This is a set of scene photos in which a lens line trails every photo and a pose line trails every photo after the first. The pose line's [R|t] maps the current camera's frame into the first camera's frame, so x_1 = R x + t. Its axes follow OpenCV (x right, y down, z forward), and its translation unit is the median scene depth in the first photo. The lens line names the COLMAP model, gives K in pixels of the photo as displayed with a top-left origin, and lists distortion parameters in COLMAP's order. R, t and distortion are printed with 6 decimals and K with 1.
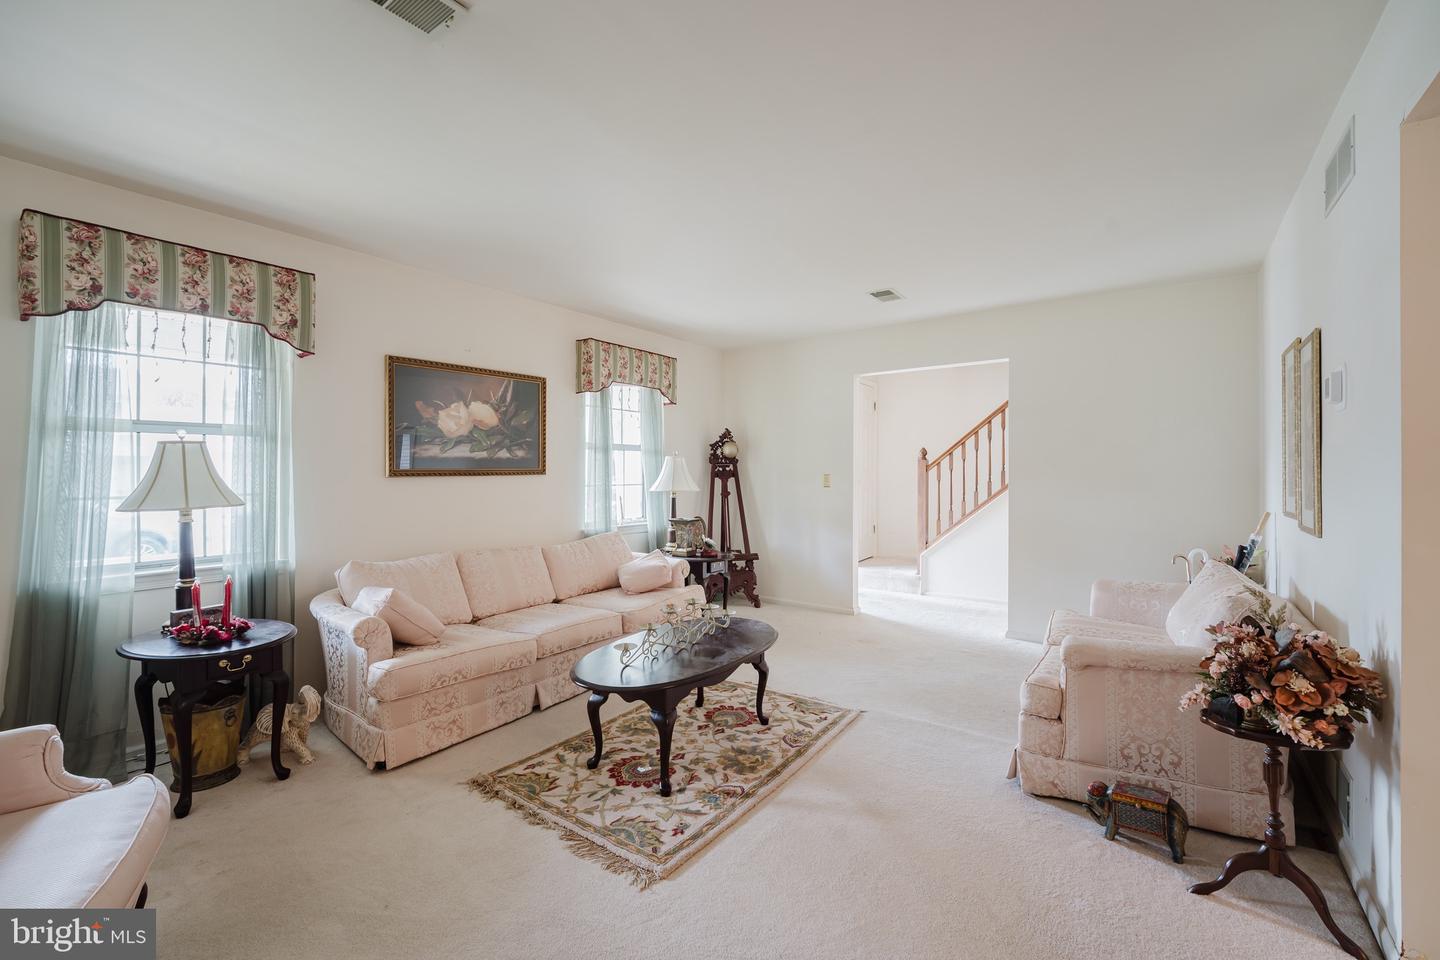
lens RADIAL K [[607.2, 0, 724.8], [0, 607.2, 469.3], [0, 0, 1]] dist [0.002057, -0.003327]
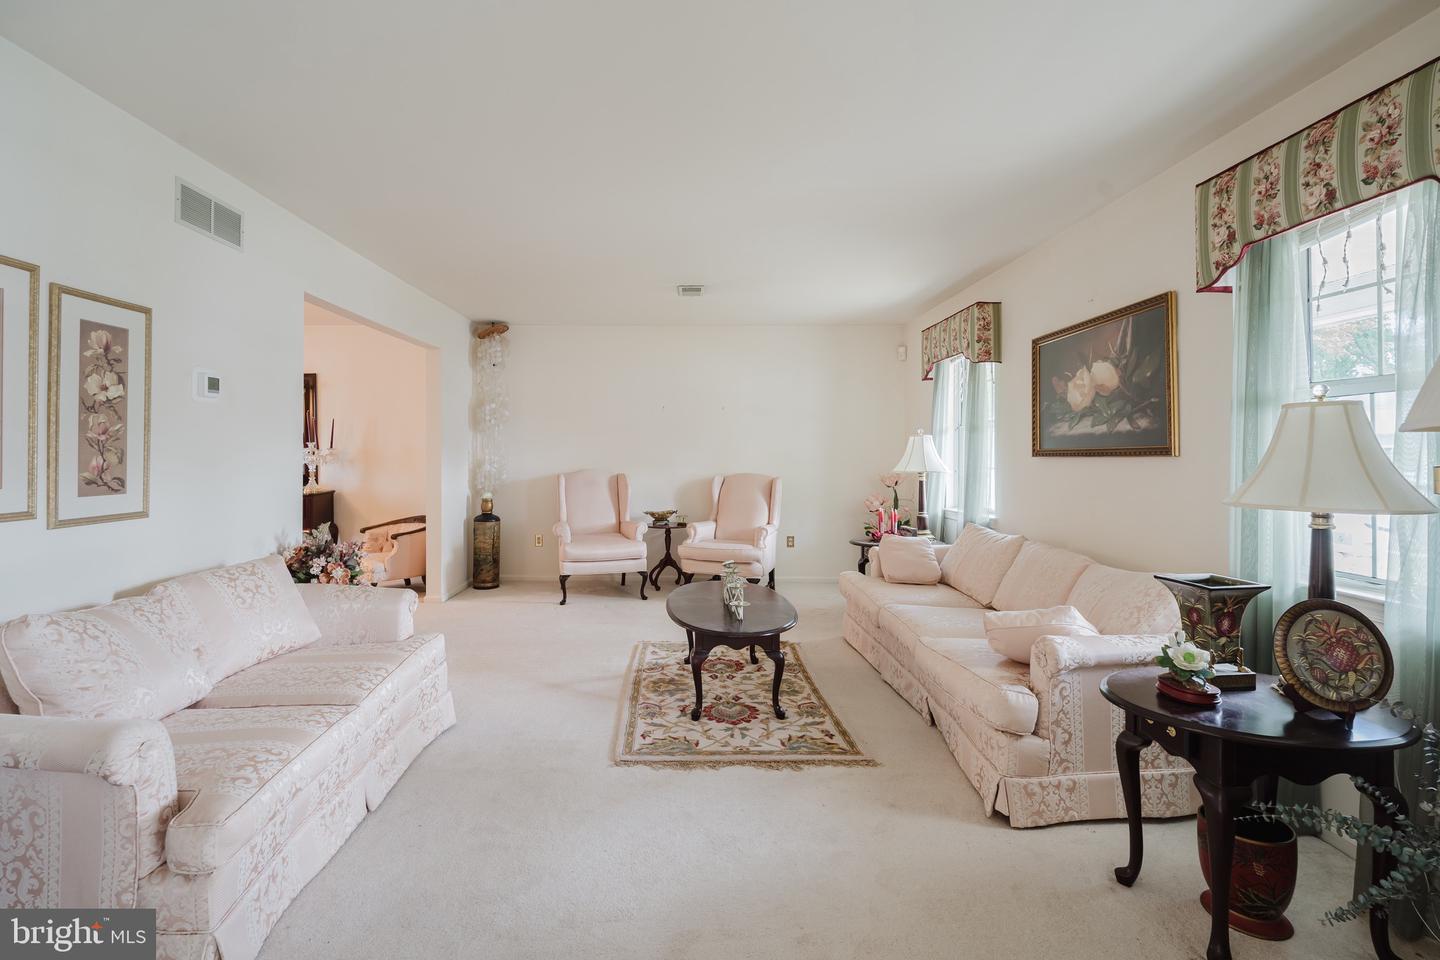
lens RADIAL K [[607.2, 0, 678.3], [0, 607.2, 443.1], [0, 0, 1]] dist [0.002057, -0.003327]
pose [[-0.816451, -0.009701, -0.577334, 0.622721], [0.001470, 0.999821, -0.018878, 0.009311], [0.577413, -0.016261, -0.816290, 1.727481]]
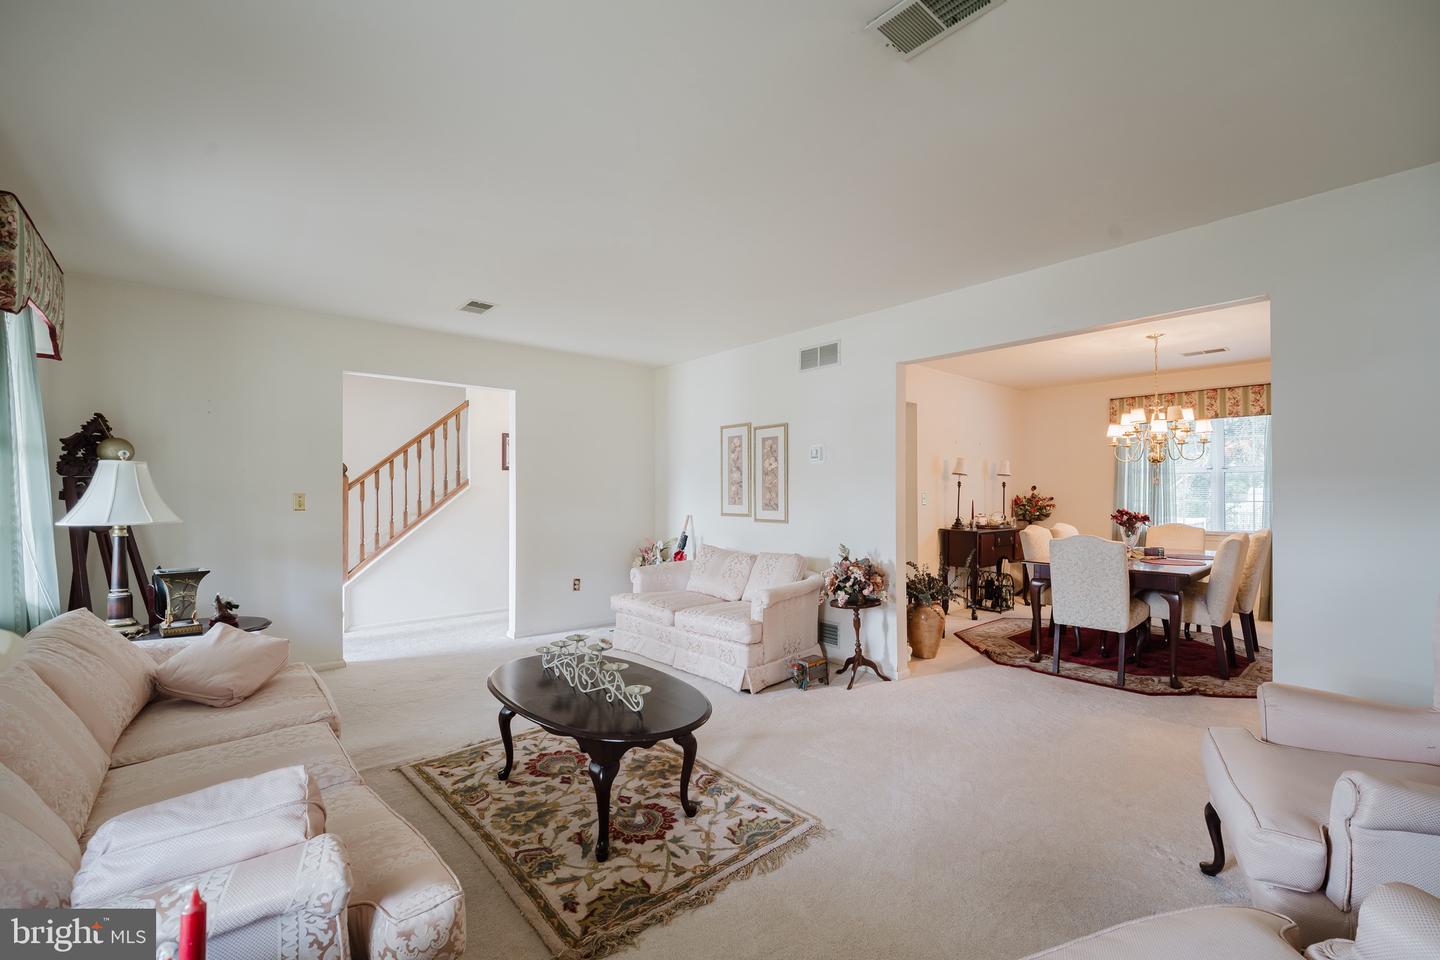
lens RADIAL K [[607.2, 0, 729.0], [0, 607.2, 484.2], [0, 0, 1]] dist [0.002057, -0.003327]
pose [[0.205080, 0.015092, 0.978629, -0.820906], [-0.004769, 0.999885, -0.014420, 0.008137], [-0.978734, -0.001709, 0.205128, 0.568852]]
